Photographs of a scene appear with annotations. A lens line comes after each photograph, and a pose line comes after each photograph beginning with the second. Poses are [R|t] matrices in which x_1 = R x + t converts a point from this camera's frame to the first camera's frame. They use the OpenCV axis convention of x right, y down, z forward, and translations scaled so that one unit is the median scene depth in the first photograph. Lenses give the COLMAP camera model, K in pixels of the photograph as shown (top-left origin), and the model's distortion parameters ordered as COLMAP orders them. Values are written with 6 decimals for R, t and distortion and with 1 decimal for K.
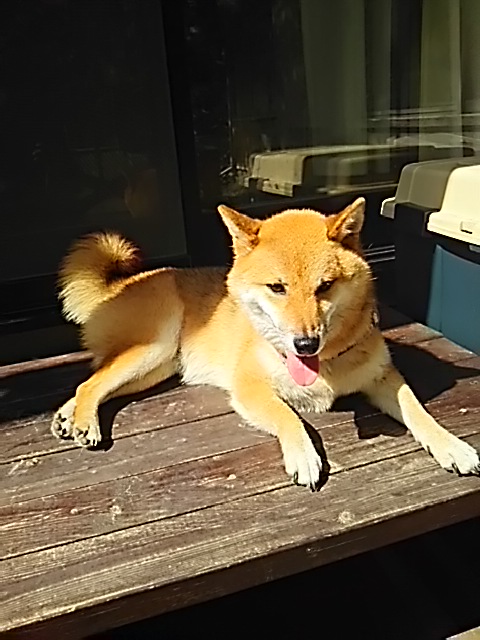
lens RADIAL K [[561.3, 0, 240.0], [0, 561.3, 320.0], [0, 0, 1]] dist [0.001921, -0.019724]
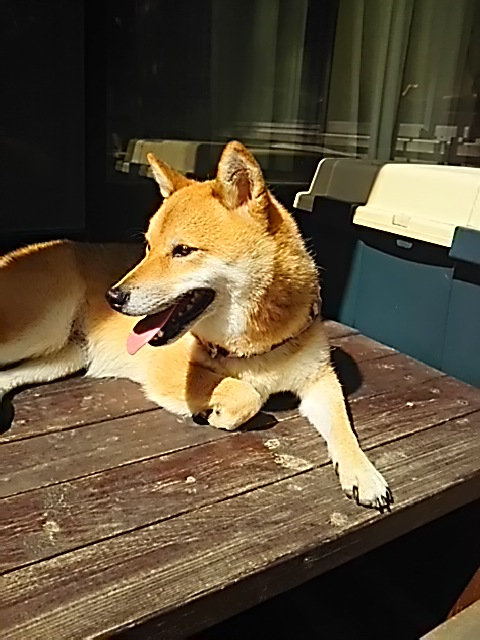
lens RADIAL K [[568.4, 0, 240.0], [0, 568.4, 320.0], [0, 0, 1]] dist [-0.018975, 0.029554]
pose [[0.954236, 0.048257, 0.295134, -0.216736], [-0.040954, 0.998684, -0.030879, 0.073251], [-0.296236, 0.017379, 0.954957, 0.190999]]
